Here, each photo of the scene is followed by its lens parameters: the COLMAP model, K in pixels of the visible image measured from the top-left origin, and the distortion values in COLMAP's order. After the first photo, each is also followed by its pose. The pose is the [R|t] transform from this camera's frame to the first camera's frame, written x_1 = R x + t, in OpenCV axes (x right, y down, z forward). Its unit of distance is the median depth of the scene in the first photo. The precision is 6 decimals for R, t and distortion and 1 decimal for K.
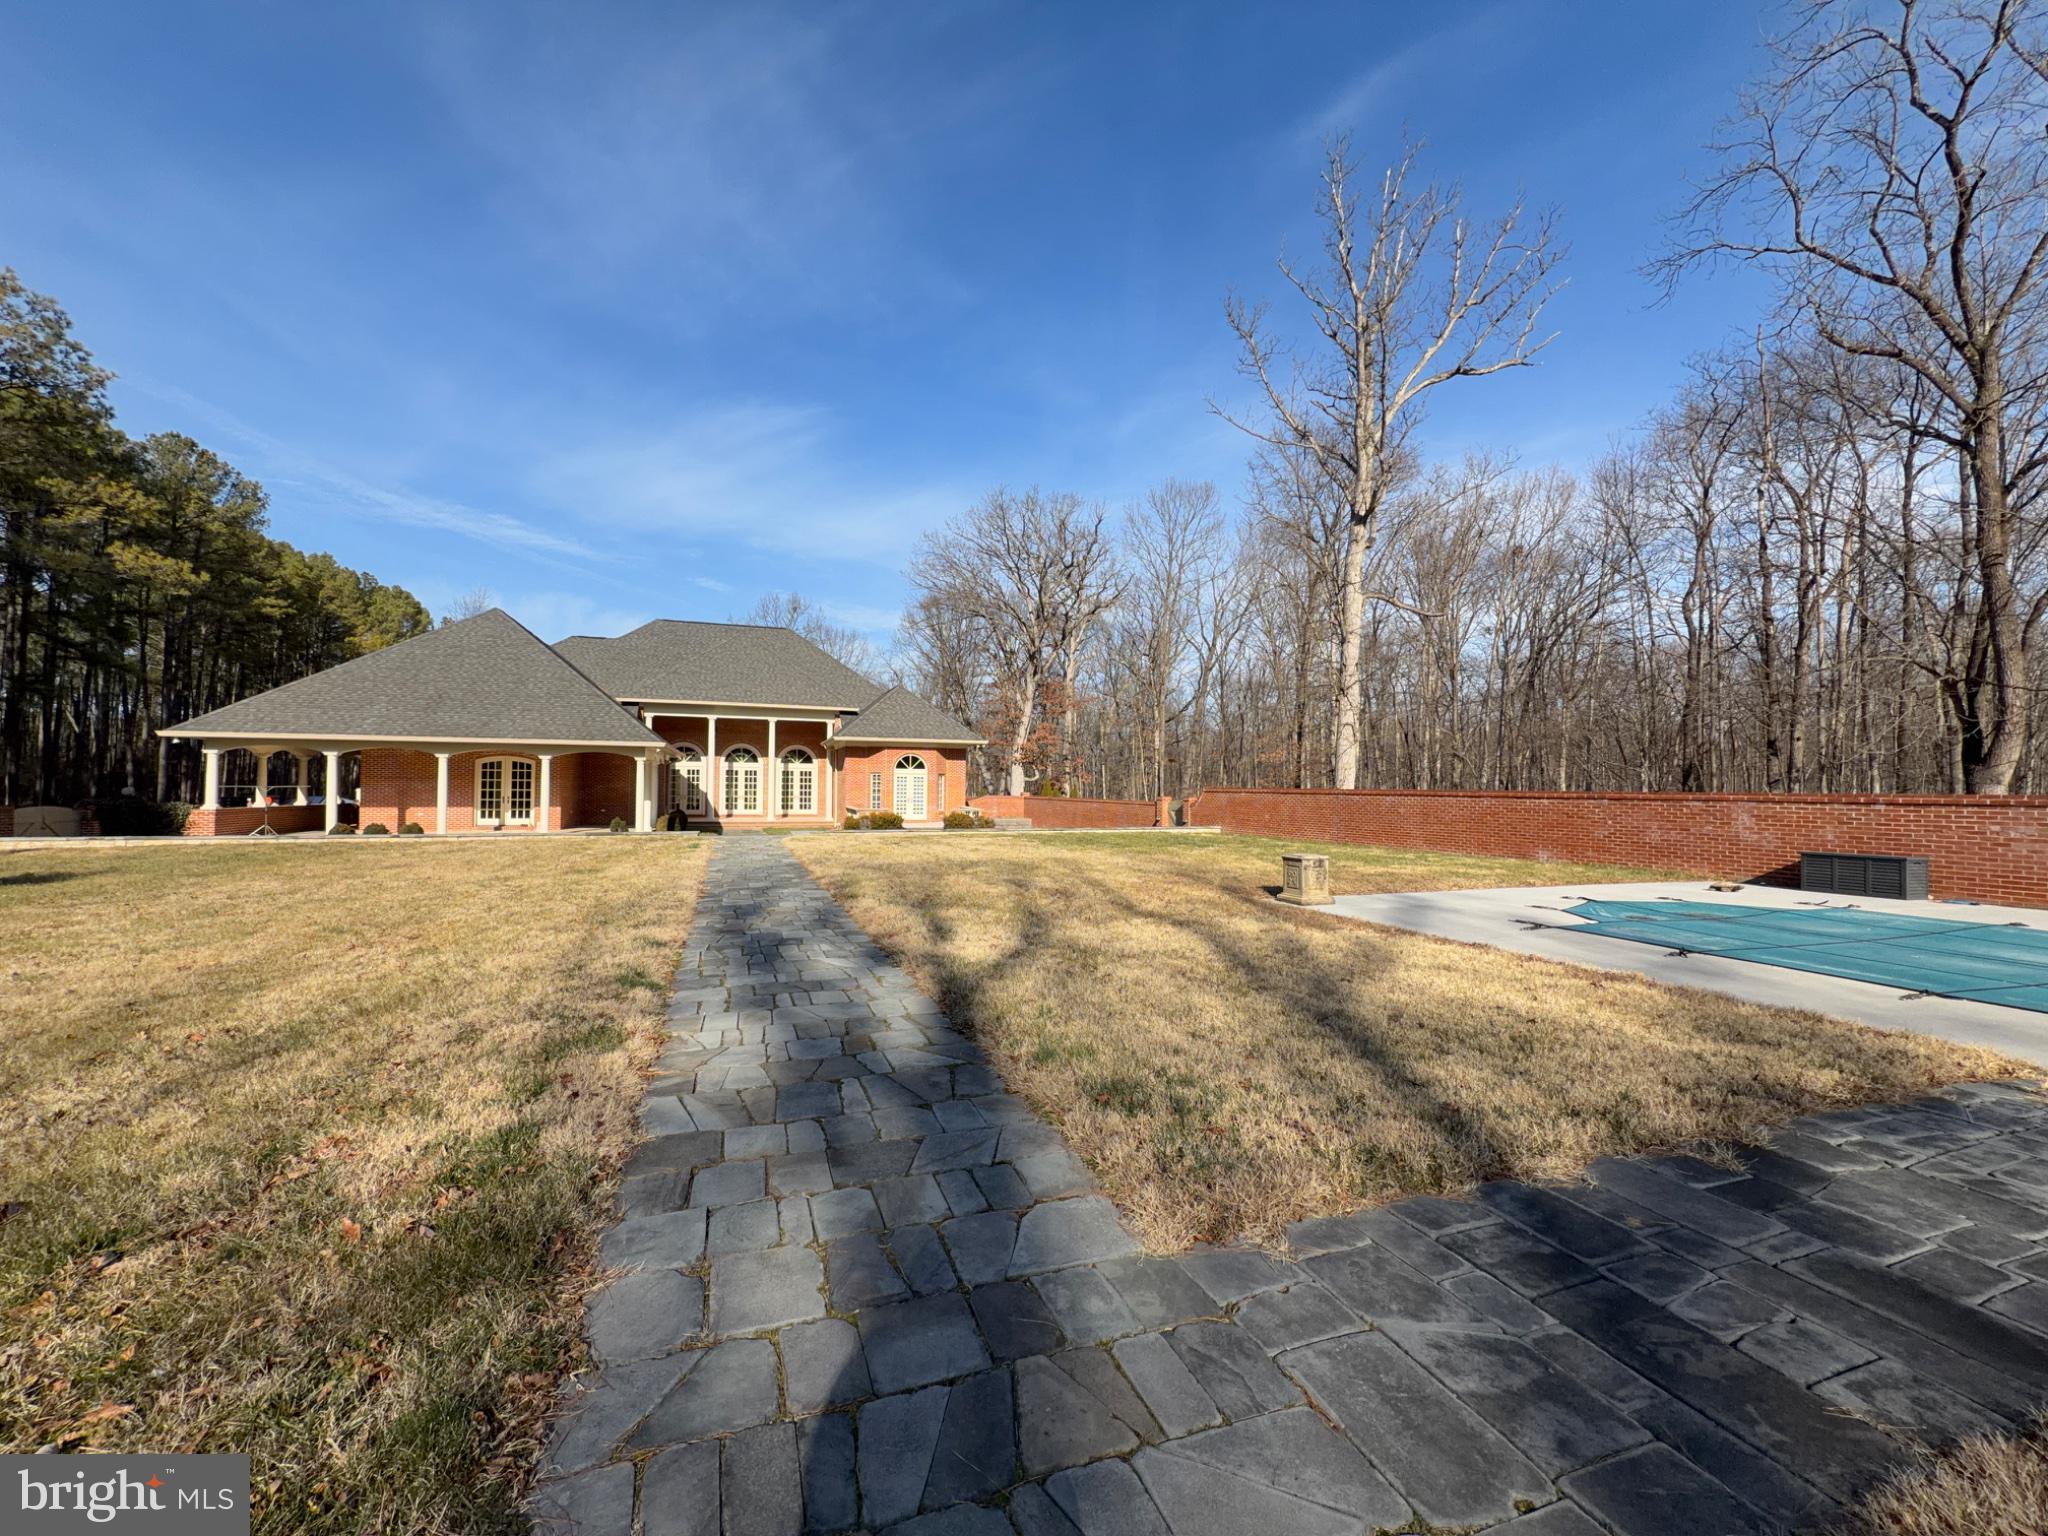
lens RADIAL K [[814.1, 0, 1014.2], [0, 814.1, 769.2], [0, 0, 1]] dist [0.000663, 0.000064]
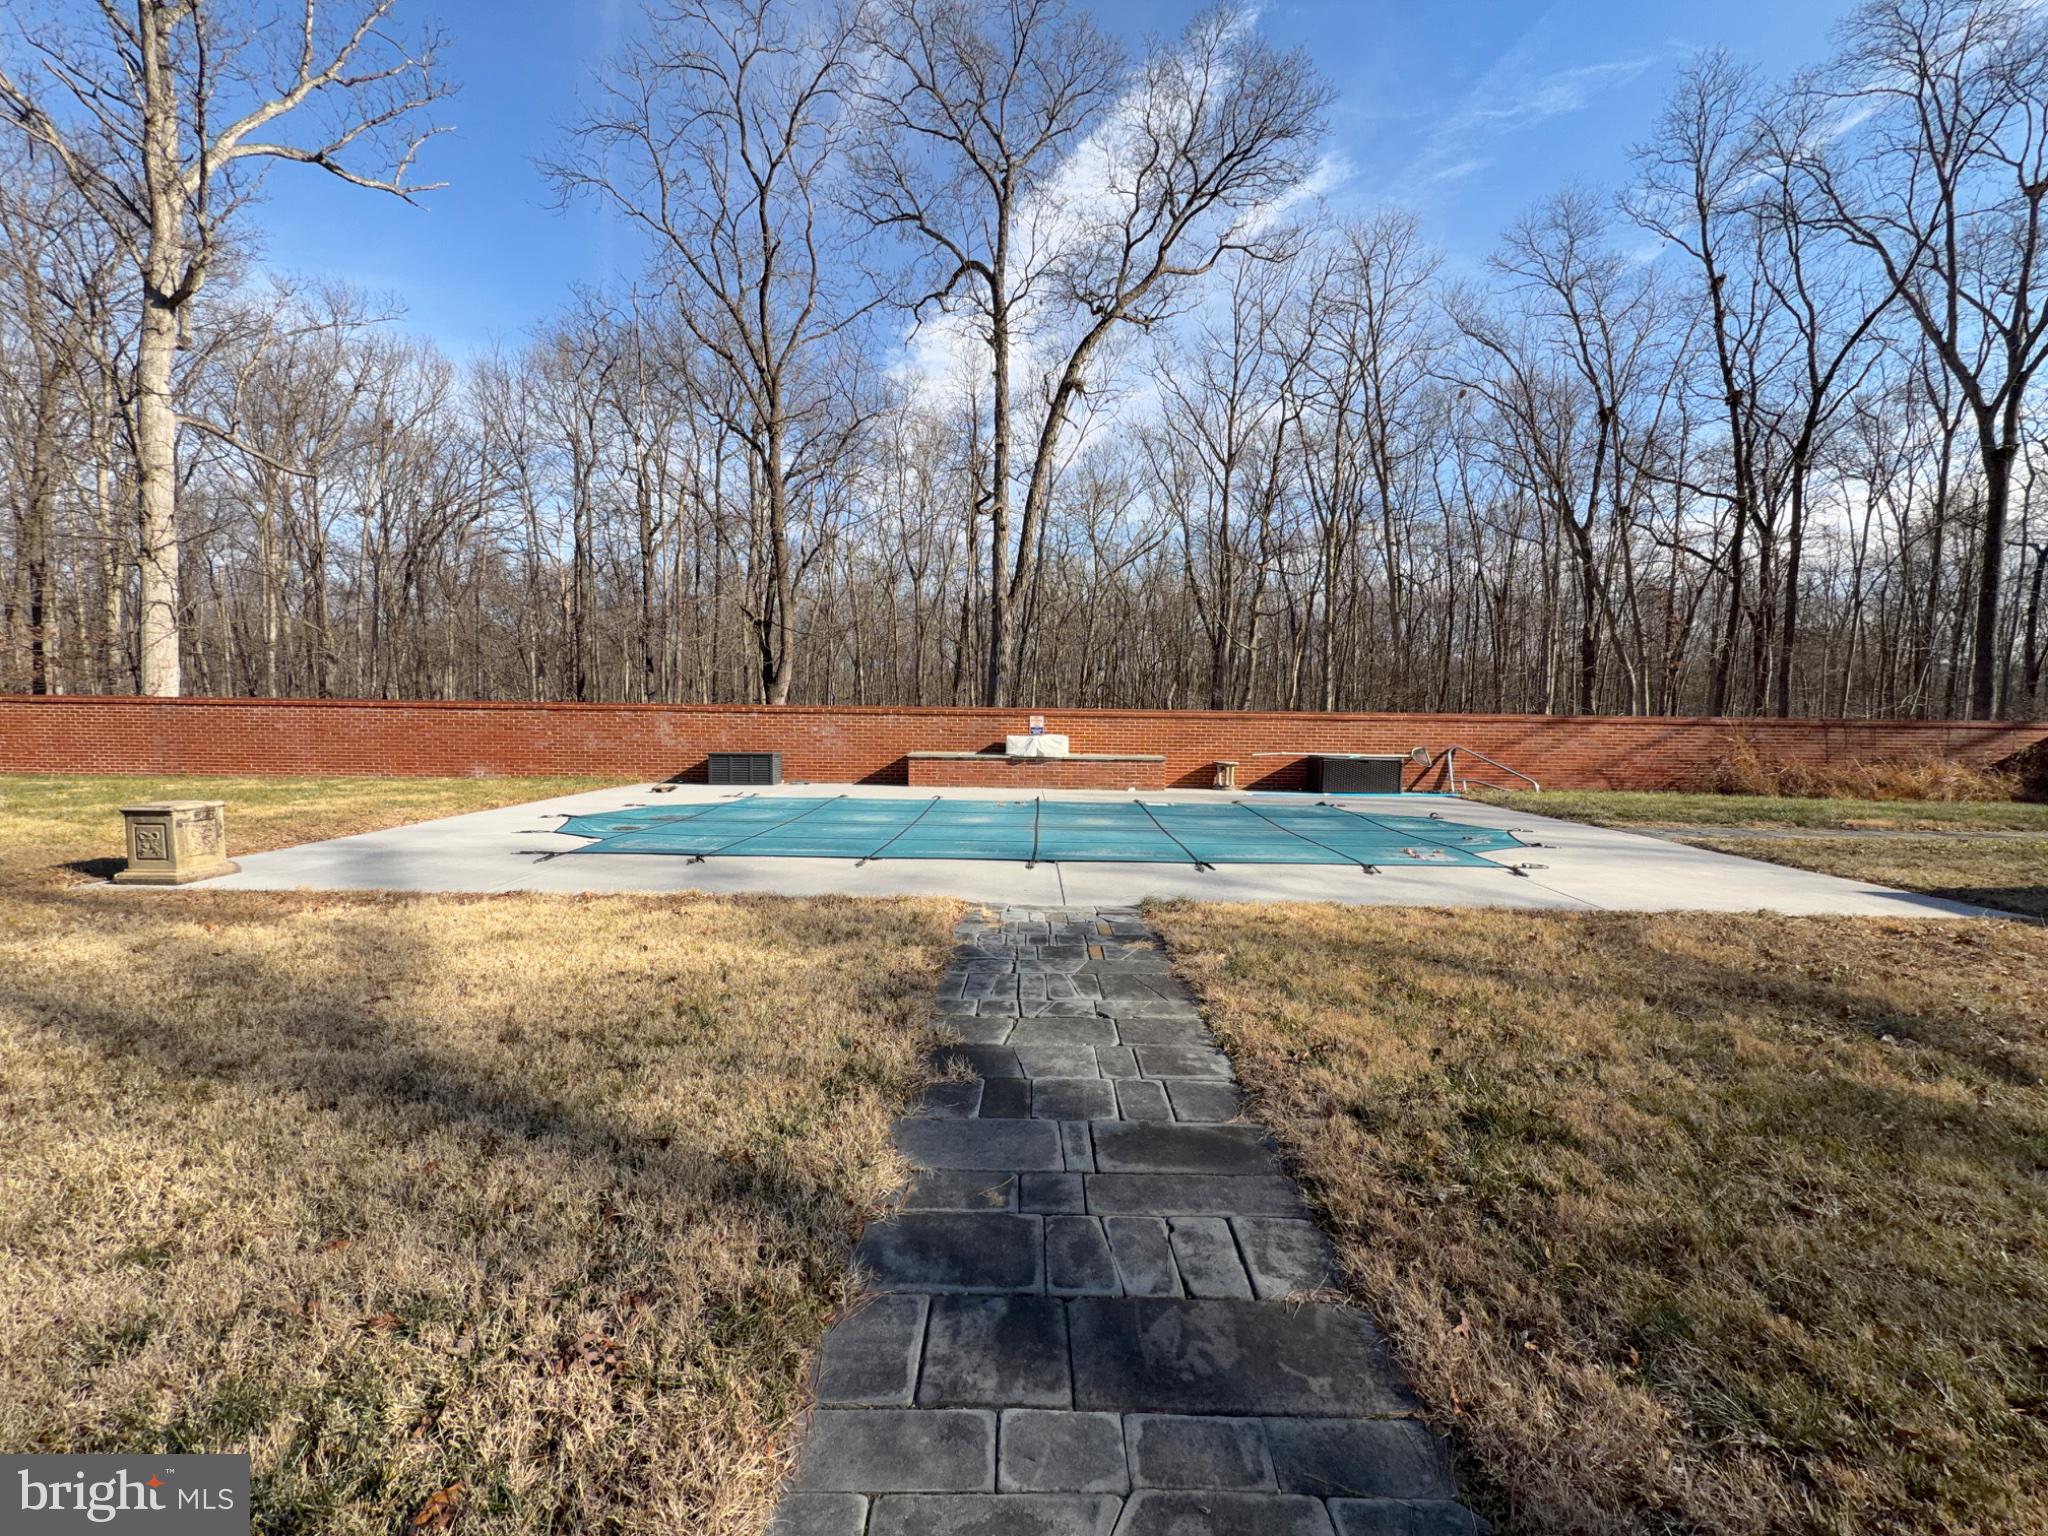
lens RADIAL K [[814.1, 0, 1018.0], [0, 814.1, 770.0], [0, 0, 1]] dist [0.000663, 0.000064]
pose [[0.339580, -0.075766, 0.937521, -0.002431], [-0.029910, 0.995376, 0.091276, 0.001451], [-0.940102, -0.059036, 0.335743, 0.076716]]
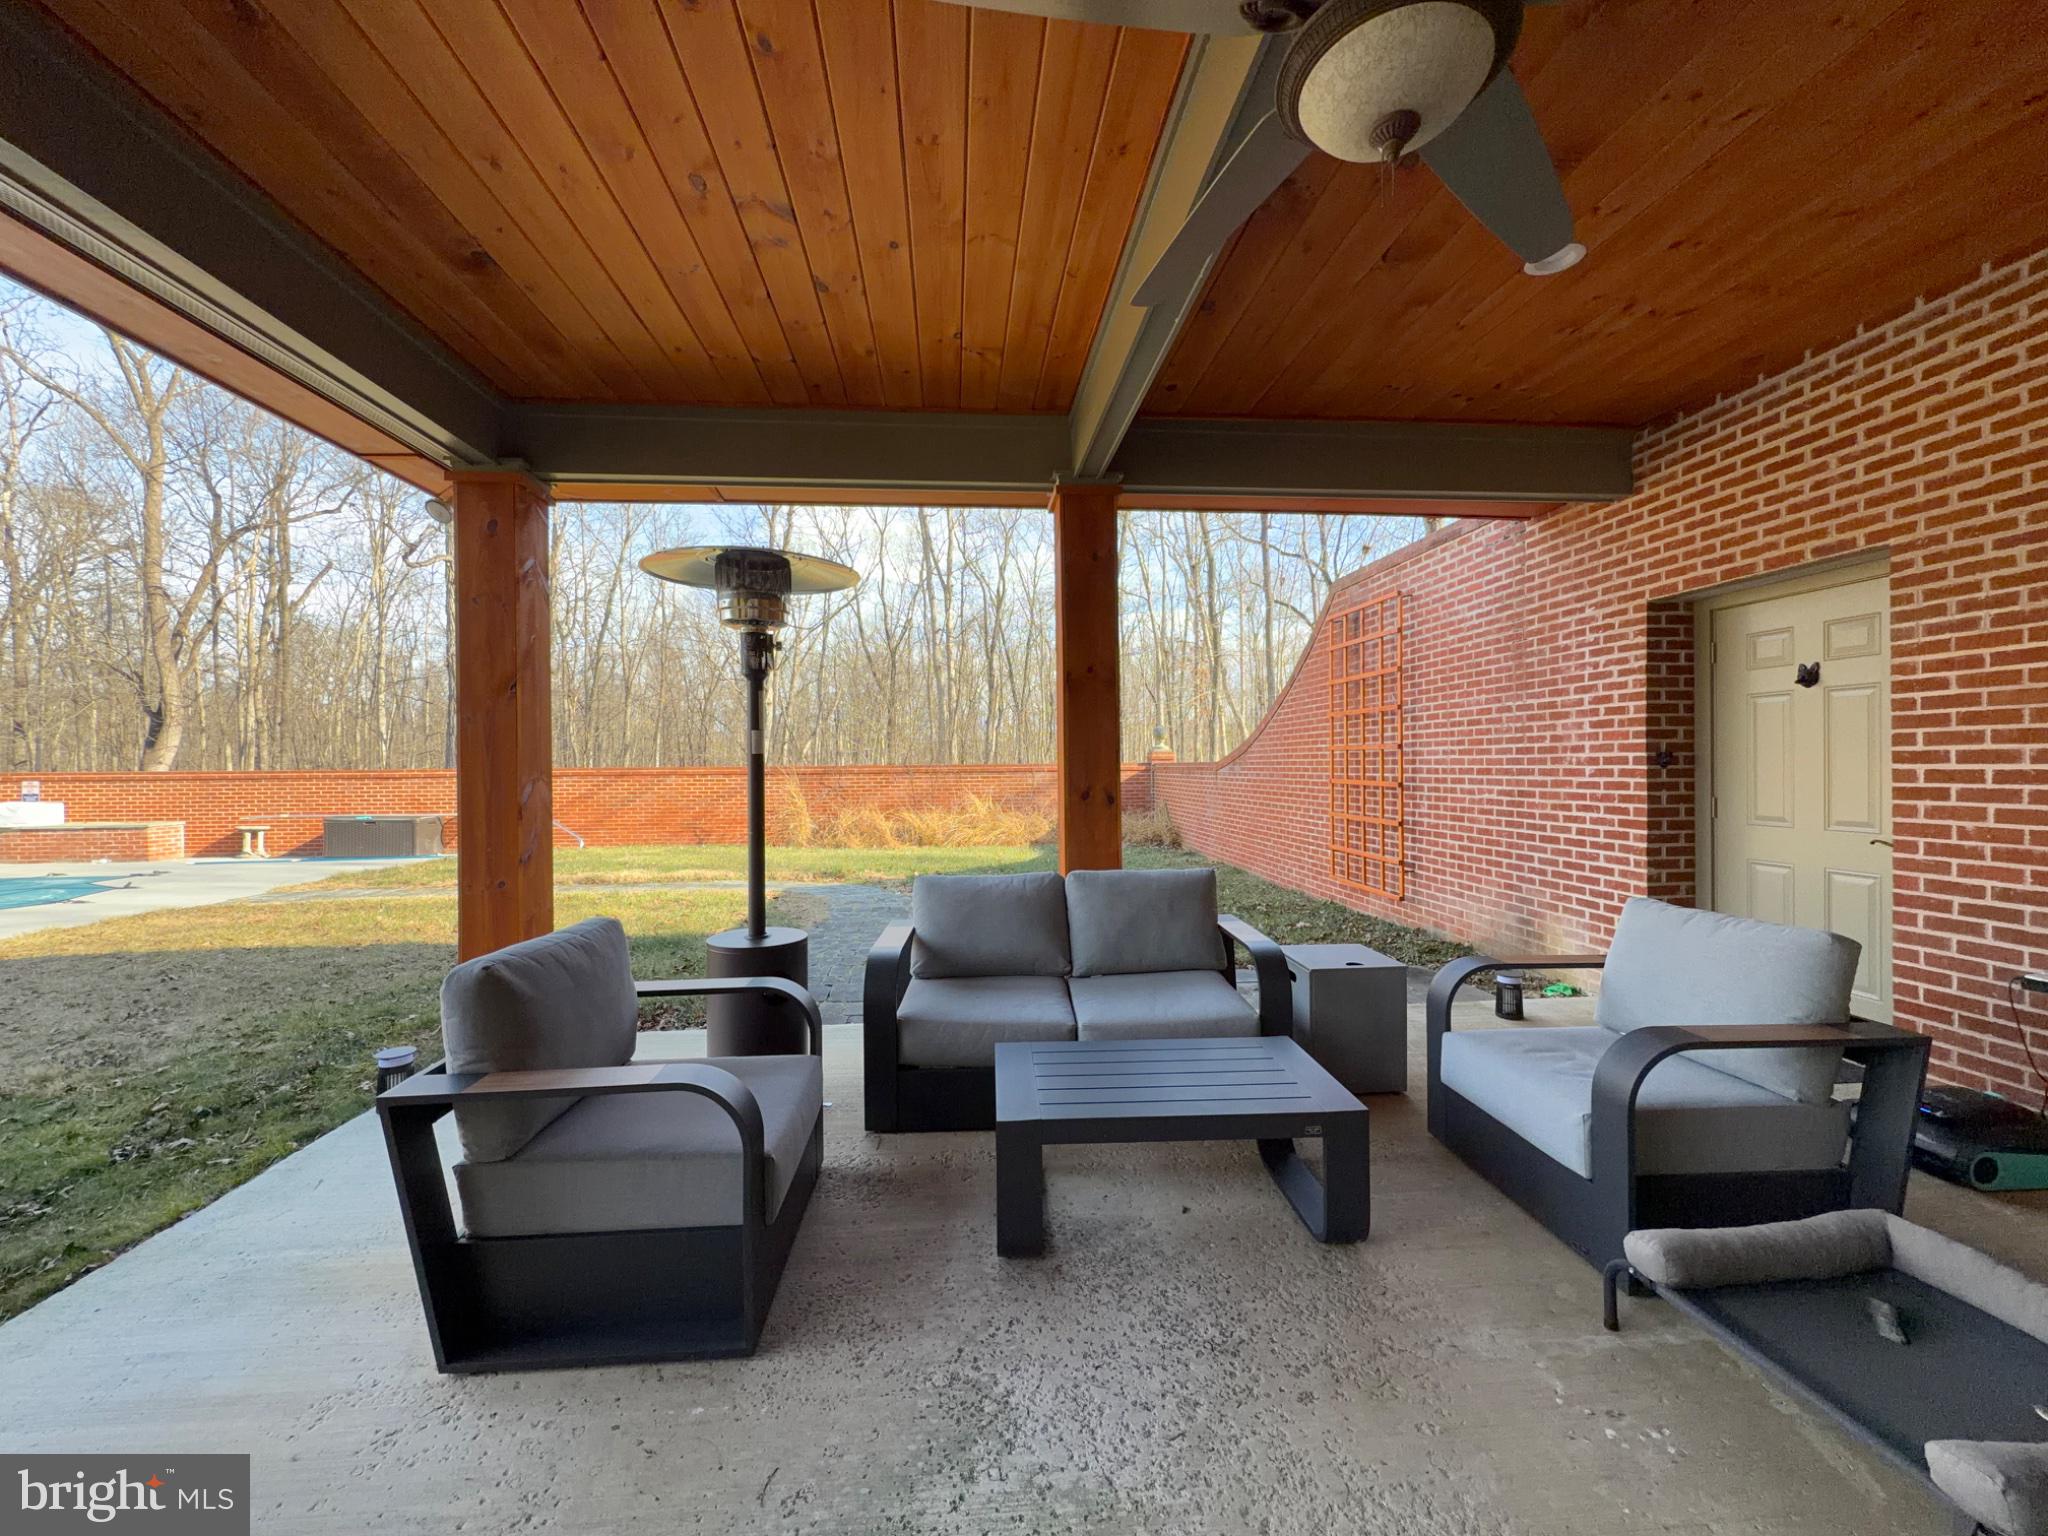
lens RADIAL K [[814.1, 0, 1034.8], [0, 814.1, 770.9], [0, 0, 1]] dist [0.000663, 0.000064]
pose [[0.243096, -0.018073, 0.969834, 0.195897], [-0.009417, 0.999735, 0.020990, -0.007592], [-0.969956, -0.014235, 0.242862, -0.465220]]
